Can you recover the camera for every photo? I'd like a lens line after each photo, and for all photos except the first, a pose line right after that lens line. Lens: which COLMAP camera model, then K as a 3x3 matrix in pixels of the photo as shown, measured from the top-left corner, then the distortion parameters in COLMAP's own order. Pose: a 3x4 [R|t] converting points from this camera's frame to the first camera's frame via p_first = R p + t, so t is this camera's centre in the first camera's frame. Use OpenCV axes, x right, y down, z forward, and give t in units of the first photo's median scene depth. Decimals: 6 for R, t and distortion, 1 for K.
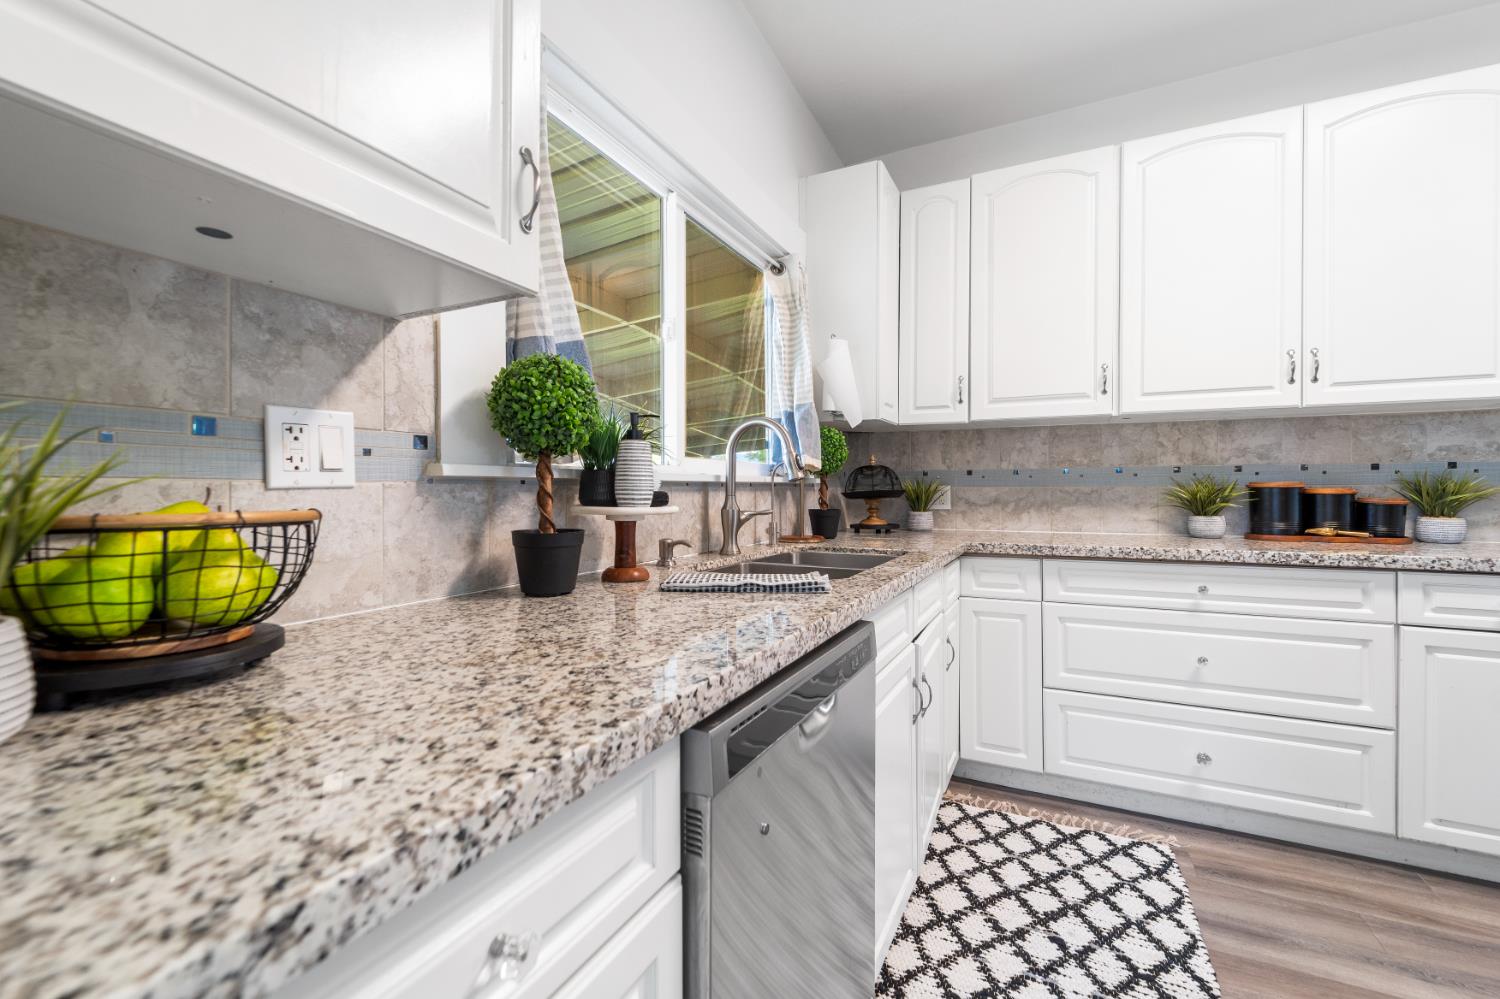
lens RADIAL K [[608.5, 0, 756.1], [0, 608.5, 490.1], [0, 0, 1]] dist [-0.000903, -0.000303]
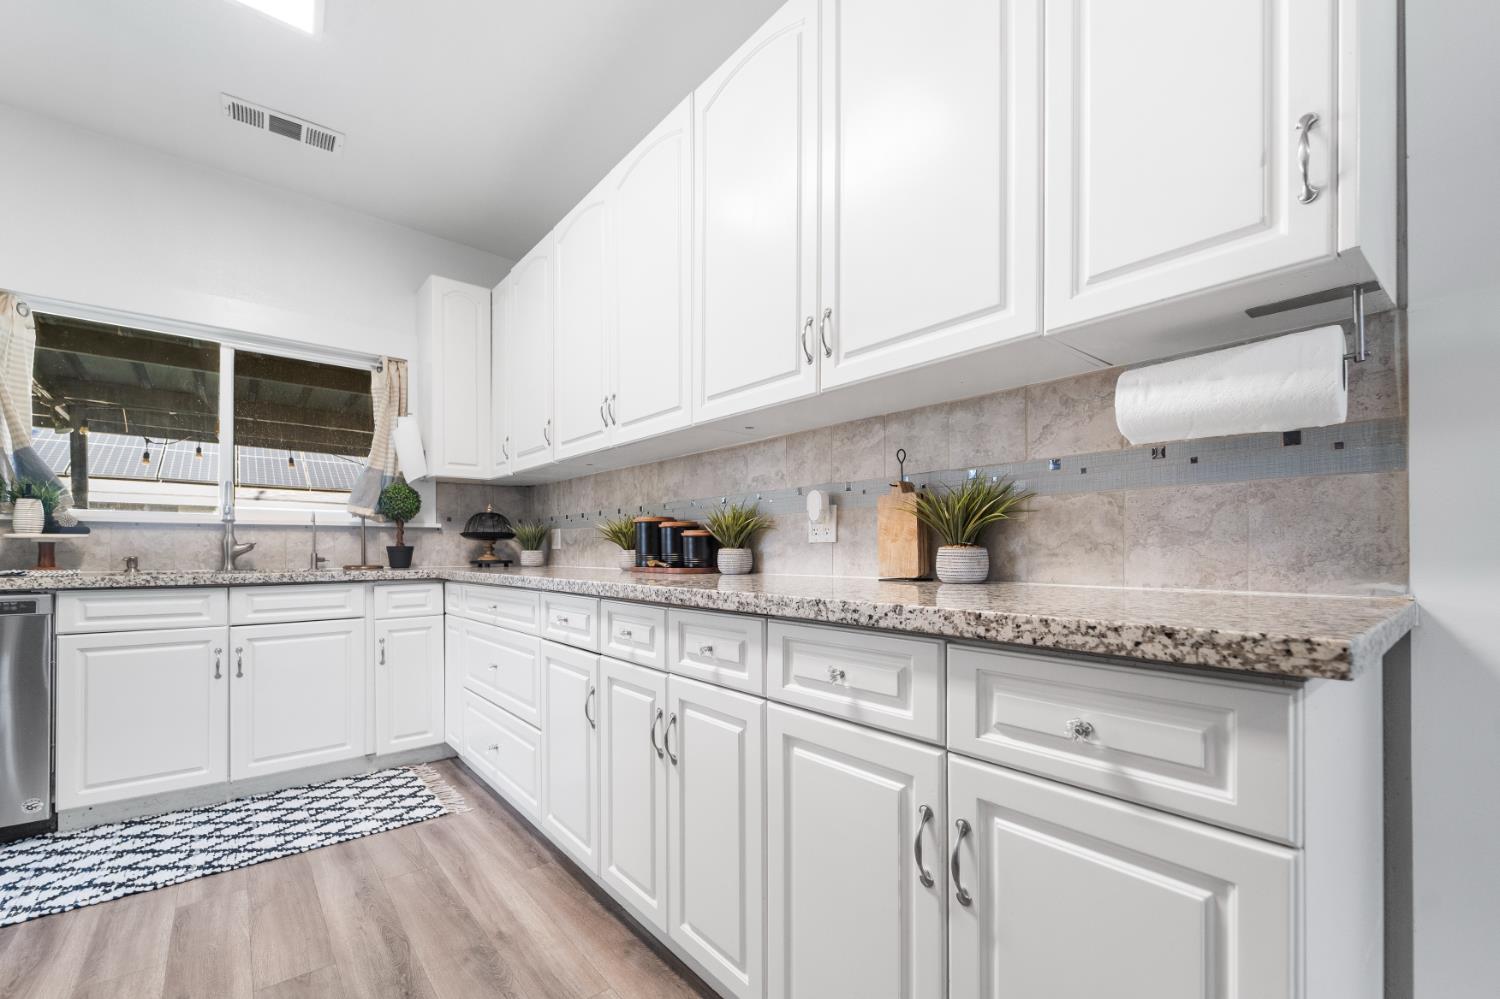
lens RADIAL K [[622.9, 0, 752.6], [0, 622.9, 545.2], [0, 0, 1]] dist [-0.001344, -0.000258]
pose [[0.916791, -0.004033, -0.399348, 1.805445], [0.001674, 0.999979, -0.006255, 0.052508], [0.399365, 0.005066, 0.916778, 0.083961]]
